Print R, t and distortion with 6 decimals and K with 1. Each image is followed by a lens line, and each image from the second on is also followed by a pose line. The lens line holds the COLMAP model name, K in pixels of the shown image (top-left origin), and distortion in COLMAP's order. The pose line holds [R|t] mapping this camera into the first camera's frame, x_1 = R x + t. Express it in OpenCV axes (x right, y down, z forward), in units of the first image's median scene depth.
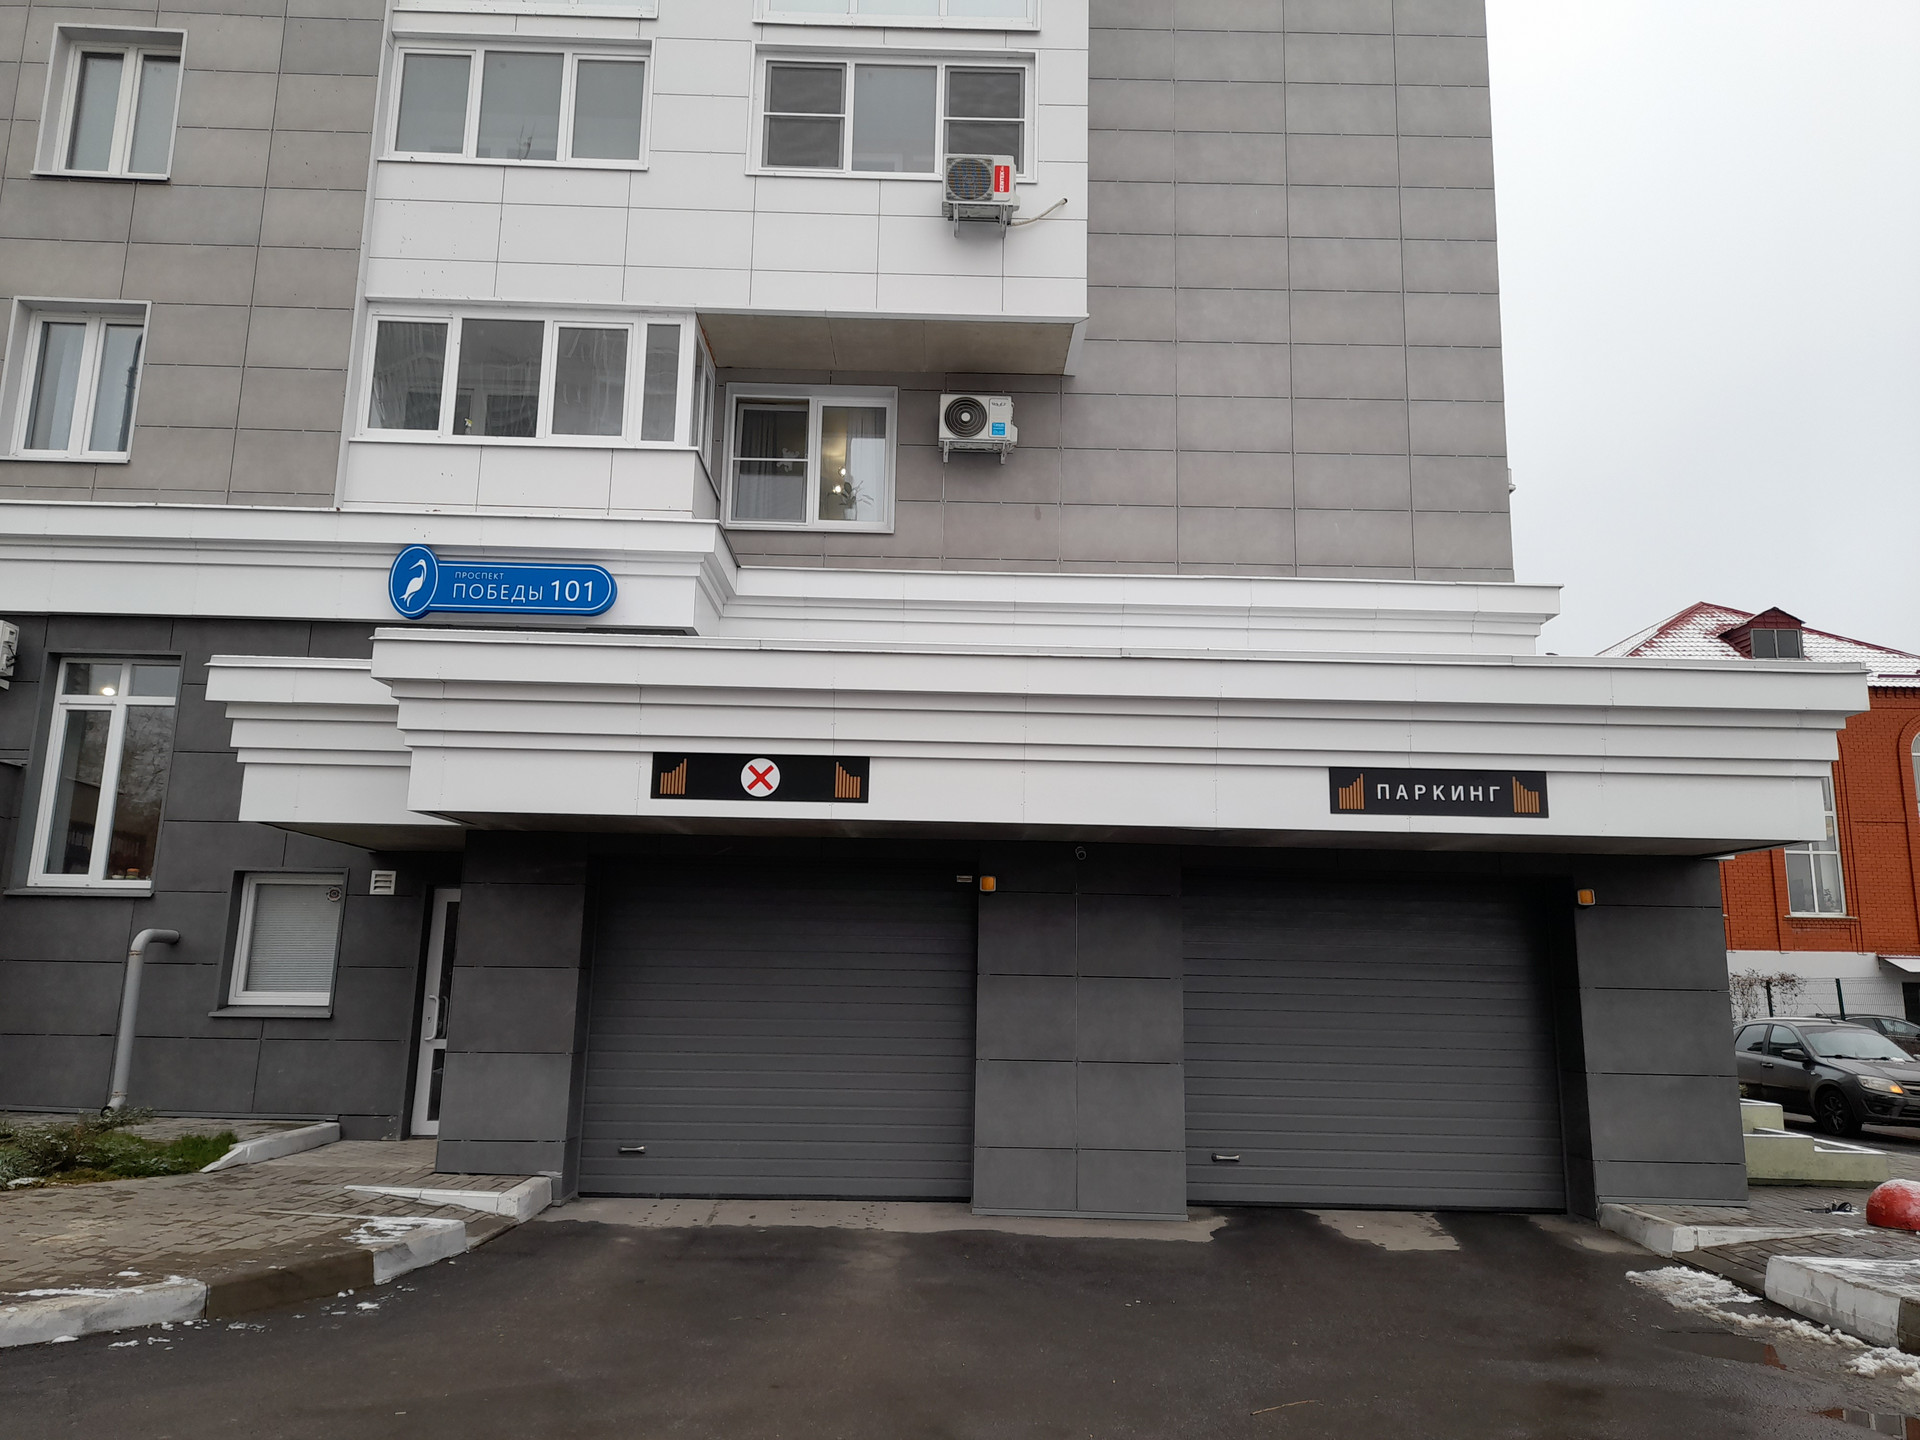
lens RADIAL K [[1409.4, 0, 992.4], [0, 1409.4, 718.2], [0, 0, 1]] dist [0.028800, -0.008508]
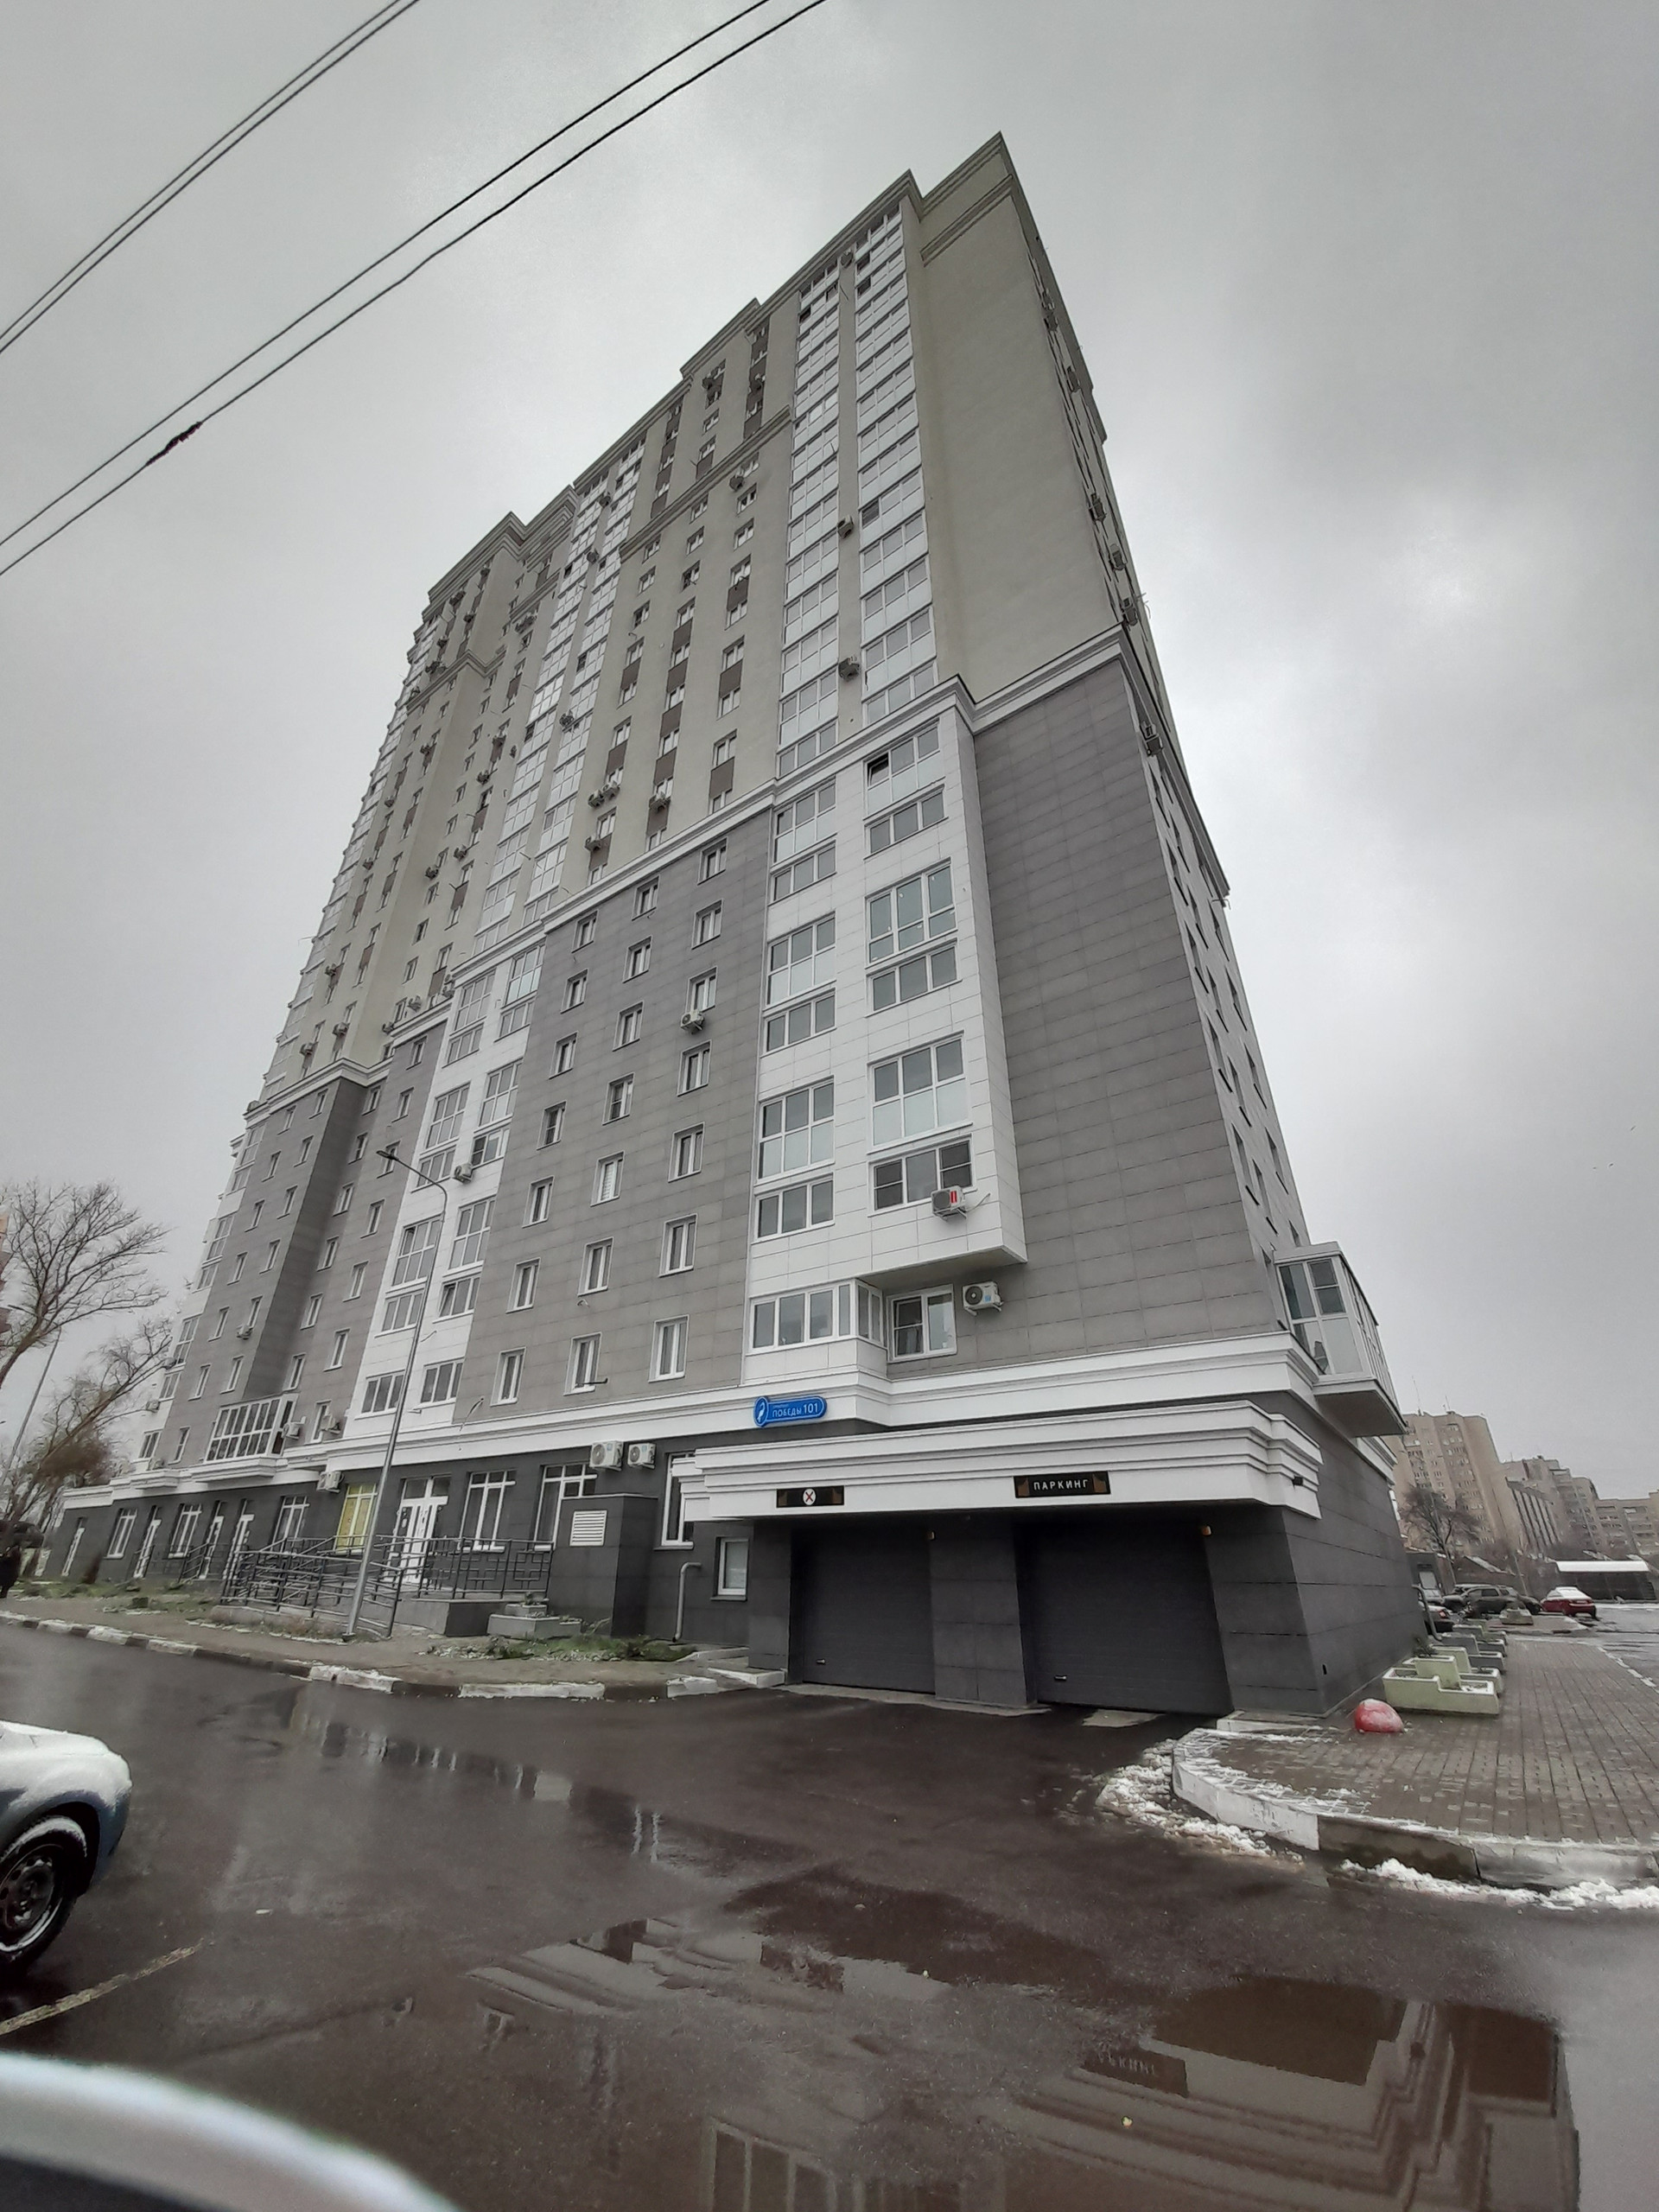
lens RADIAL K [[875.6, 0, 829.5], [0, 875.6, 1106.0], [0, 0, 1]] dist [0.000047, -0.004597]
pose [[0.809911, -0.287906, -0.511032, 0.625876], [0.114716, 0.932171, -0.343361, -0.049935], [0.575226, 0.219468, 0.788003, -0.289047]]
